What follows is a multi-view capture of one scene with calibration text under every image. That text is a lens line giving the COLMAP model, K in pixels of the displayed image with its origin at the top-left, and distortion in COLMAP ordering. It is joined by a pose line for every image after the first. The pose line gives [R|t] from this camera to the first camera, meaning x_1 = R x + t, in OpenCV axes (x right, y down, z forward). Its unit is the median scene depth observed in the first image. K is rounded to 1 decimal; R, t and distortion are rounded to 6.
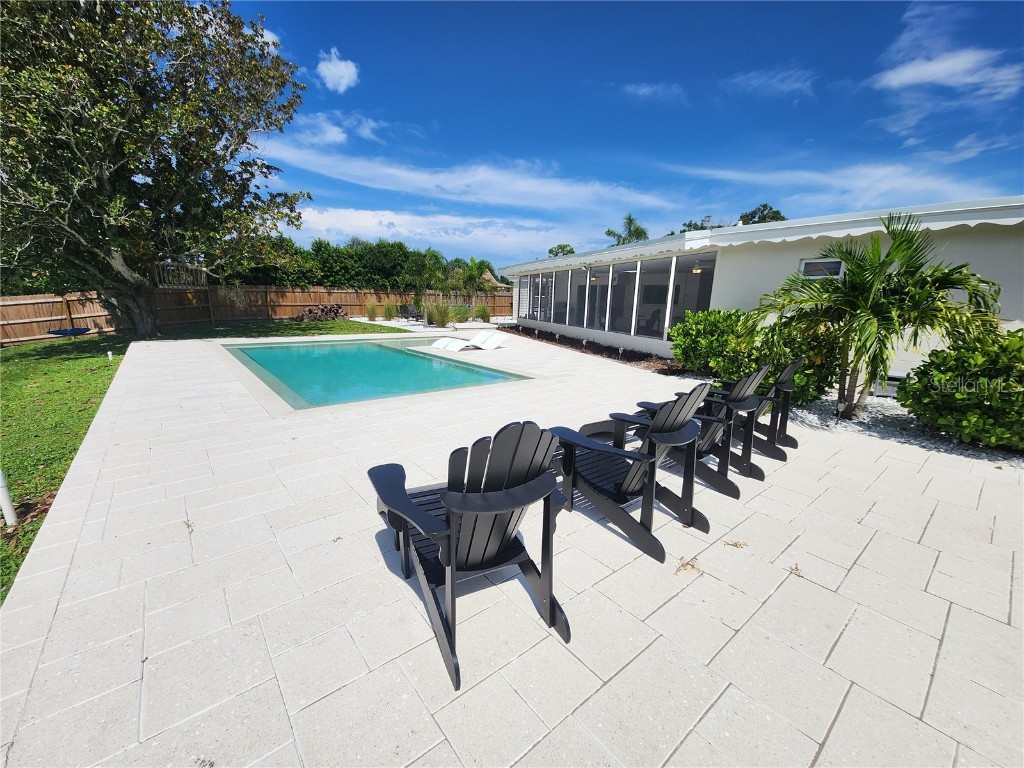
lens RADIAL K [[415.6, 0, 511.7], [0, 415.6, 386.0], [0, 0, 1]] dist [0.000594, -0.003896]
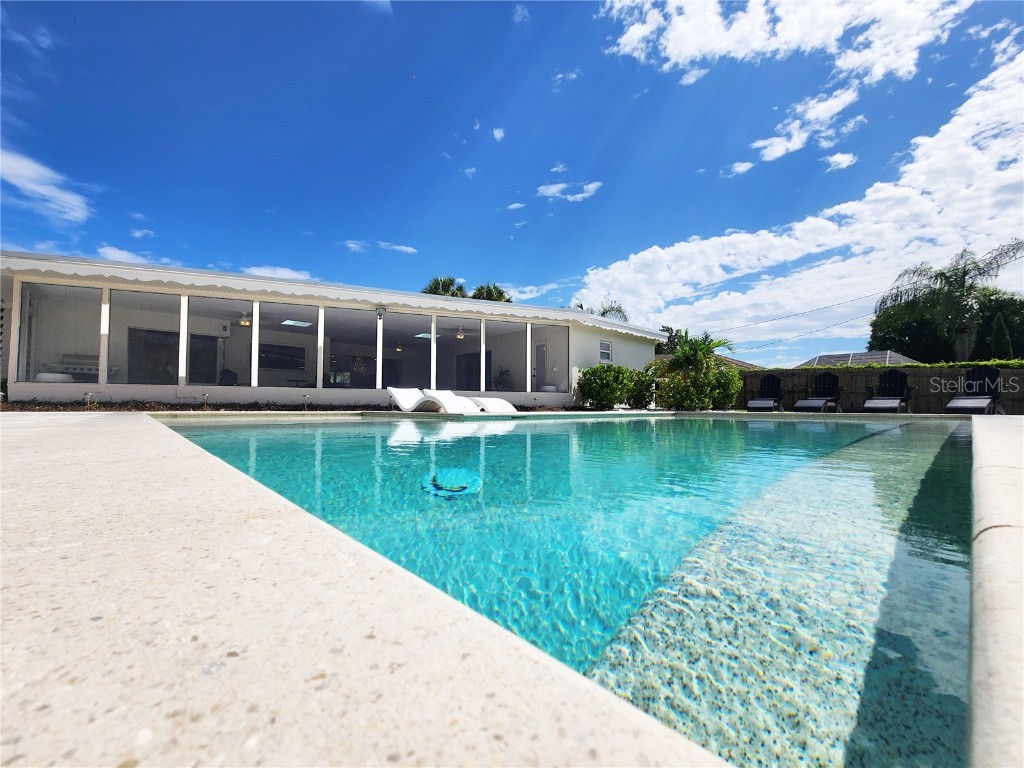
lens RADIAL K [[415.6, 0, 504.3], [0, 415.6, 397.0], [0, 0, 1]] dist [0.000594, -0.003896]
pose [[-0.053554, 0.001977, 0.998563, -0.771301], [0.197322, 0.980301, 0.008642, -0.115159], [-0.978875, 0.197501, -0.052889, 1.110117]]
